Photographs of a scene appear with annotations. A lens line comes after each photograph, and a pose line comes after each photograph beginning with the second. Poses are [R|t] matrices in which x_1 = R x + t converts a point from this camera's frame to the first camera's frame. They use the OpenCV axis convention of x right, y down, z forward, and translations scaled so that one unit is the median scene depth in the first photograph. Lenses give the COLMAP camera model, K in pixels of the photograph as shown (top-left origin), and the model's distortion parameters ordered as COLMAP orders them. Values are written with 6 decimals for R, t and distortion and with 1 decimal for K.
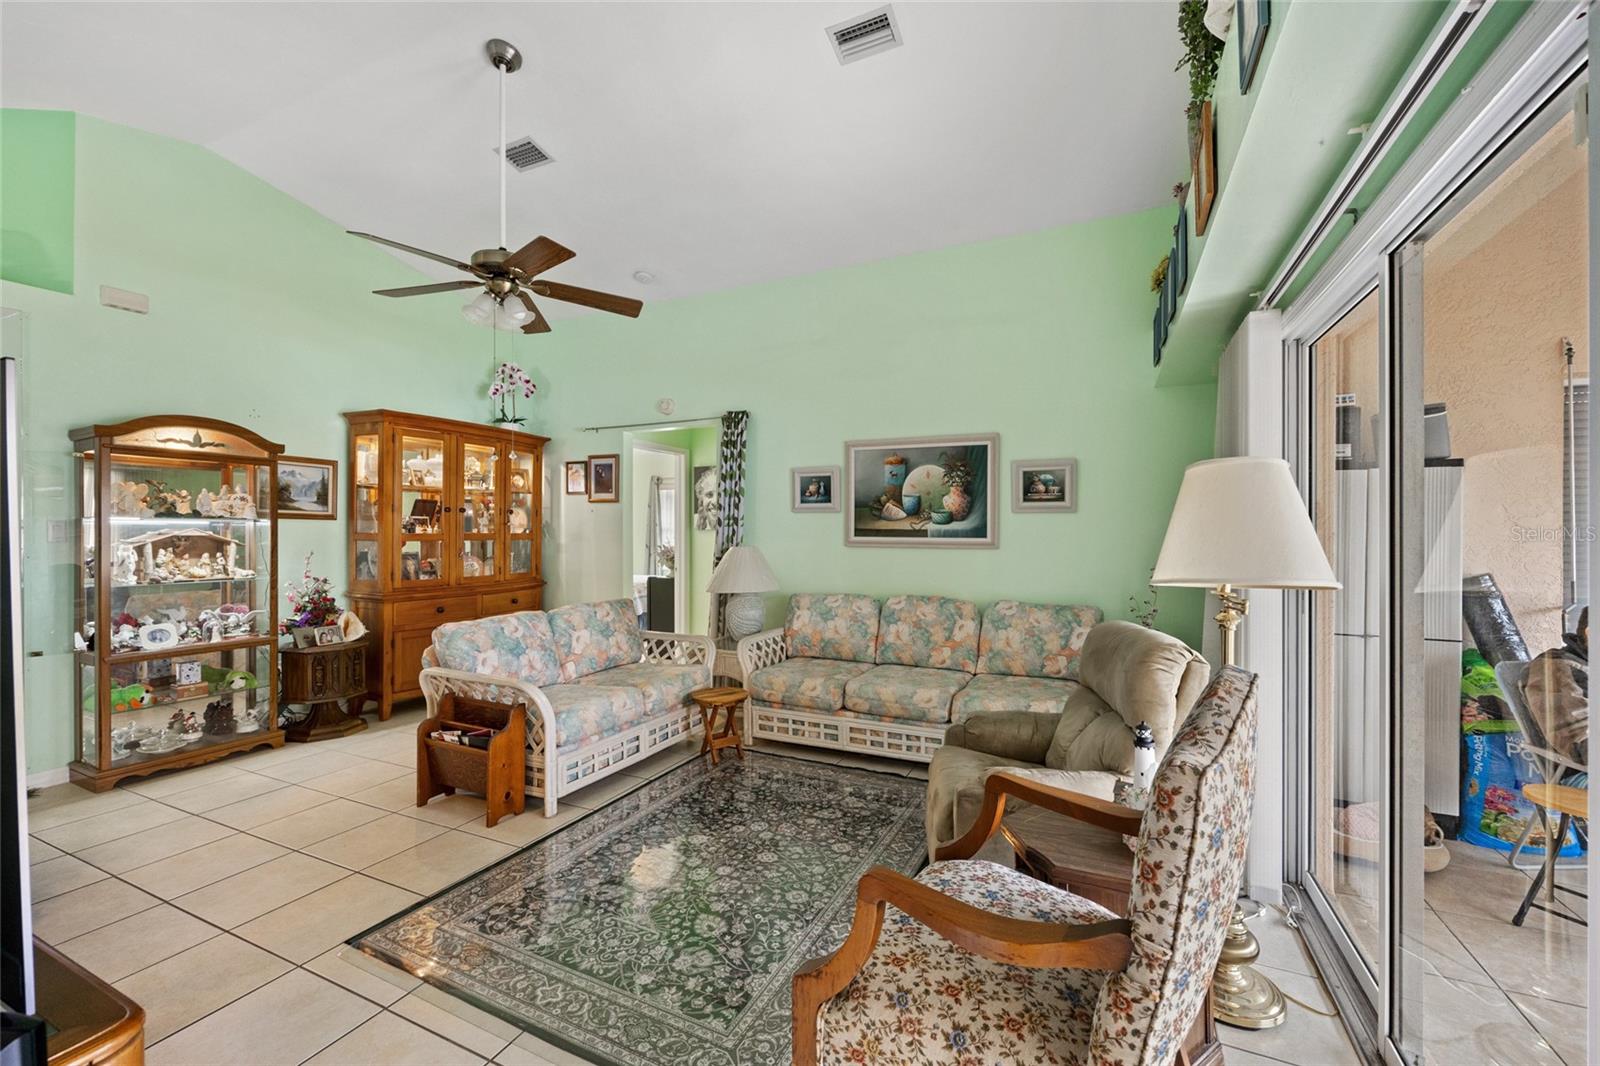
lens RADIAL K [[640.9, 0, 797.1], [0, 640.9, 535.7], [0, 0, 1]] dist [-0.002807, 0.000595]
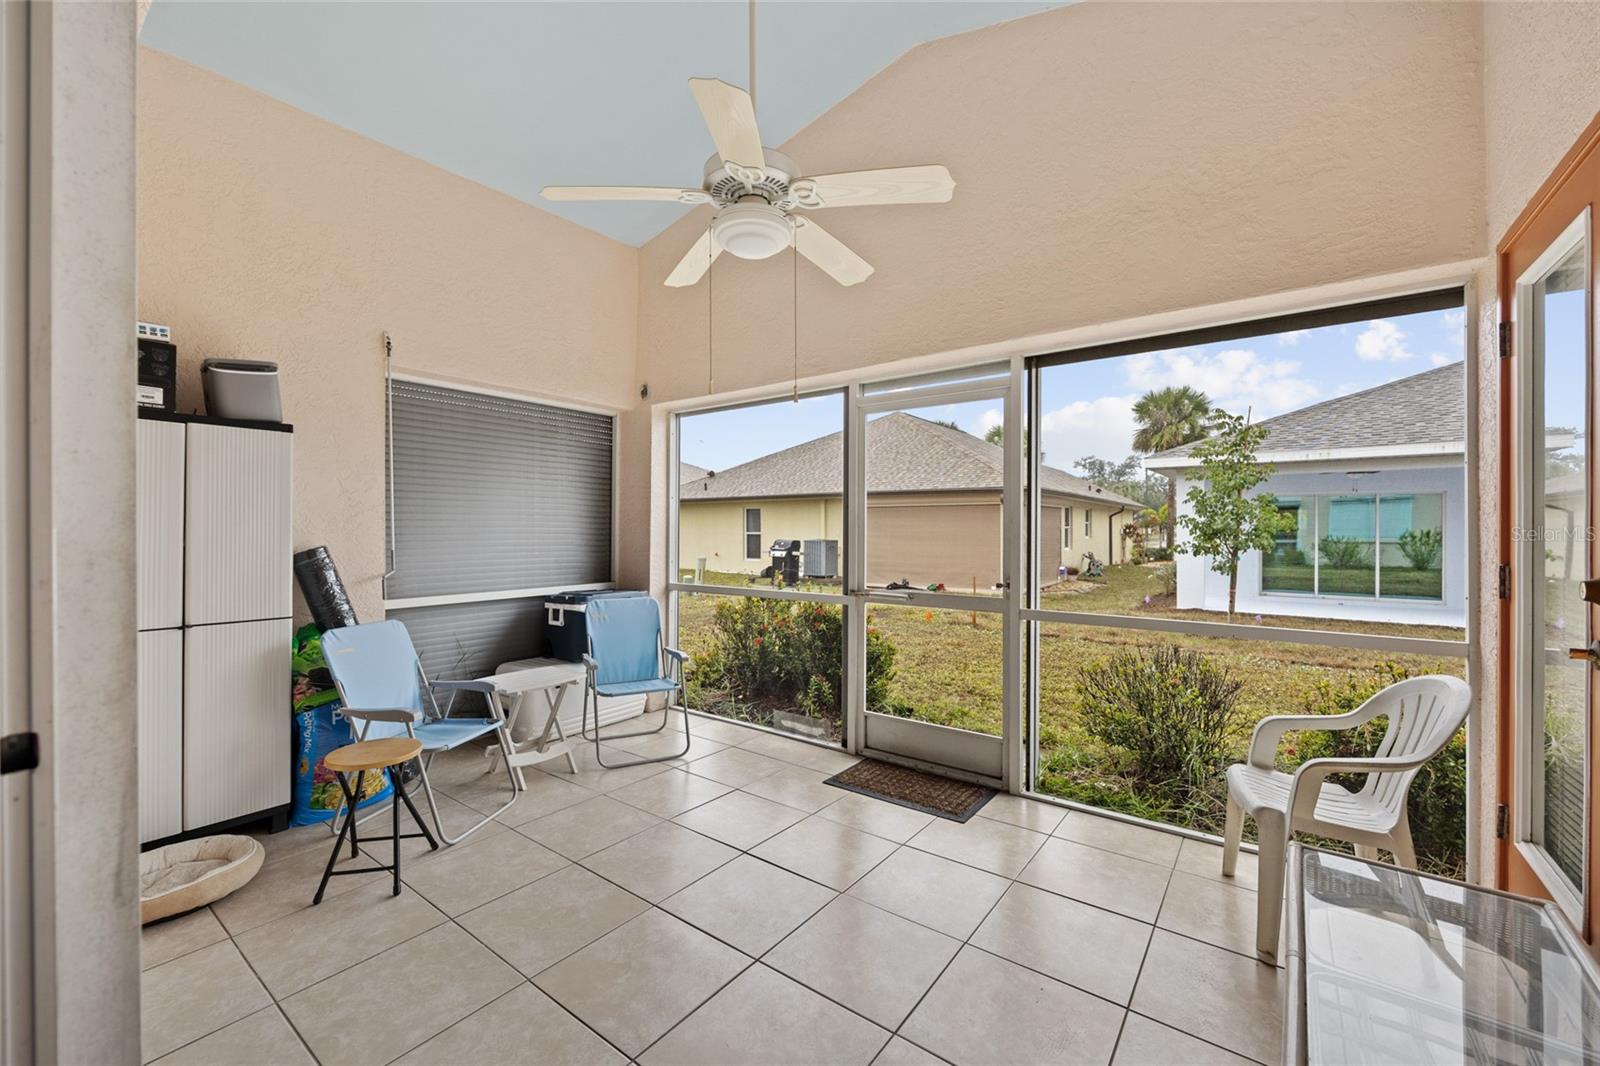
lens RADIAL K [[640.9, 0, 794.3], [0, 640.9, 531.7], [0, 0, 1]] dist [-0.002807, 0.000595]
pose [[0.207247, -0.006479, 0.978267, 0.192424], [0.007415, 0.999960, 0.005052, 0.028537], [-0.978261, 0.006207, 0.207287, 0.052655]]
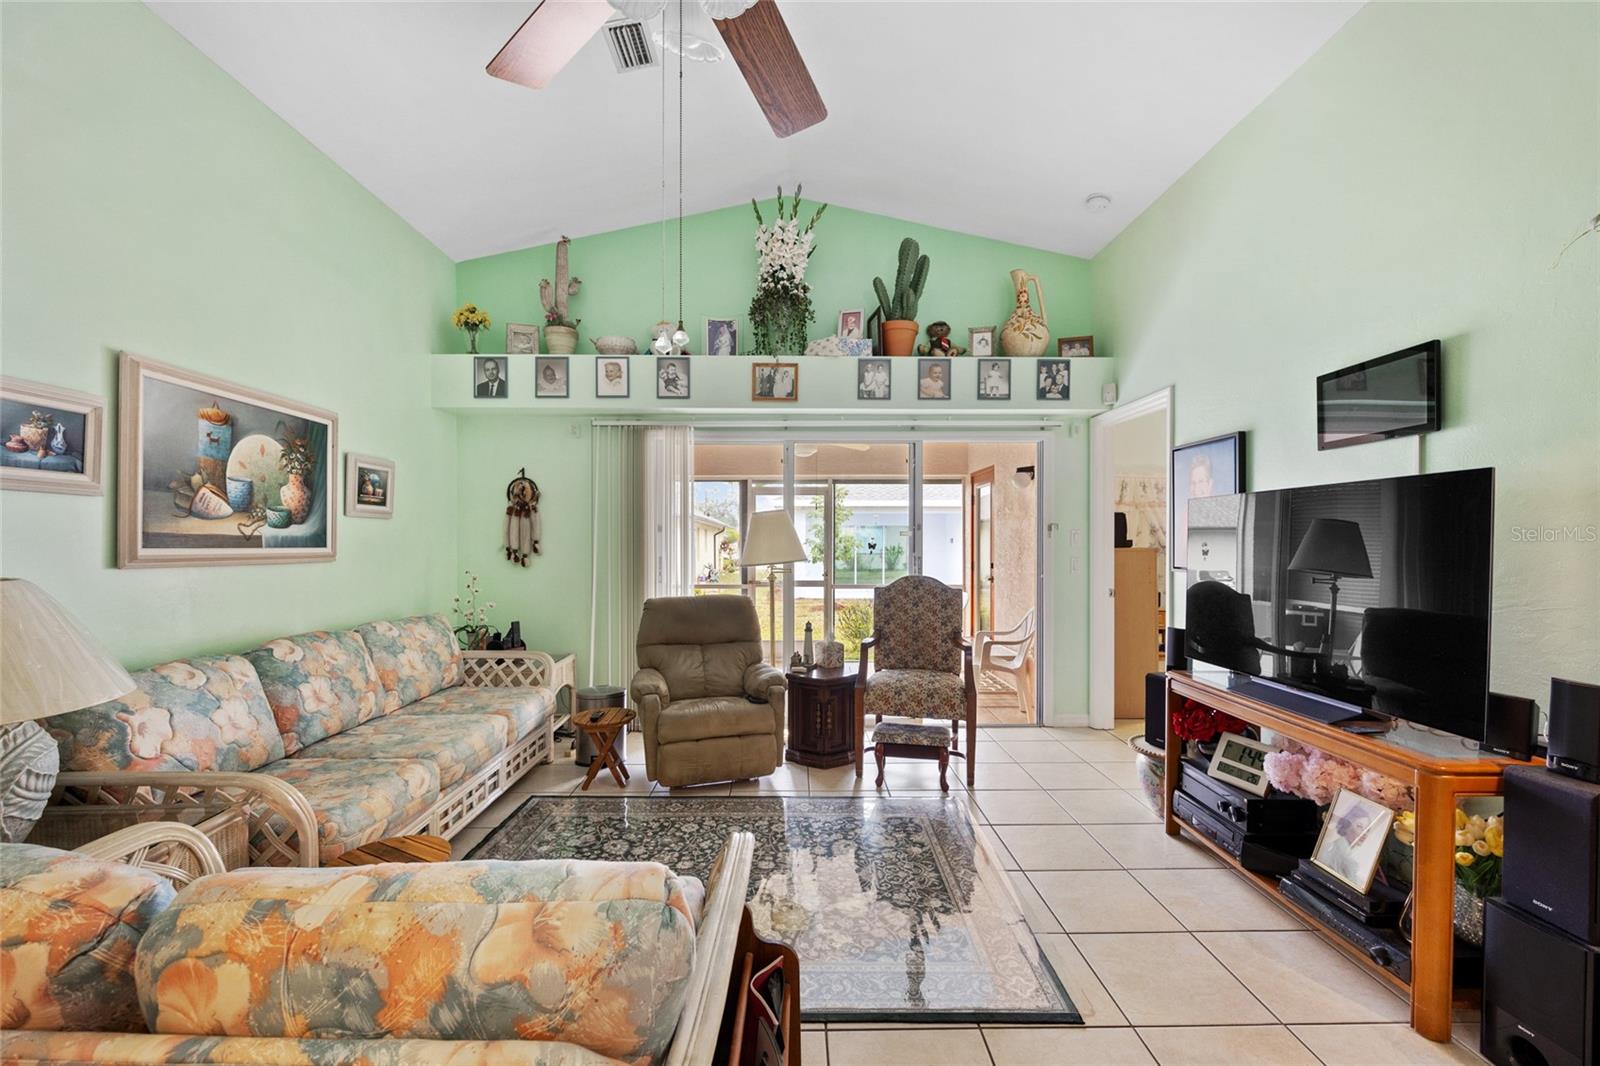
lens RADIAL K [[640.9, 0, 801.0], [0, 640.9, 541.2], [0, 0, 1]] dist [-0.002807, 0.000595]
pose [[-0.429429, 0.000226, 0.903100, -0.653438], [0.005559, 0.999982, 0.002393, -0.002650], [-0.903083, 0.006048, -0.429423, 0.845829]]
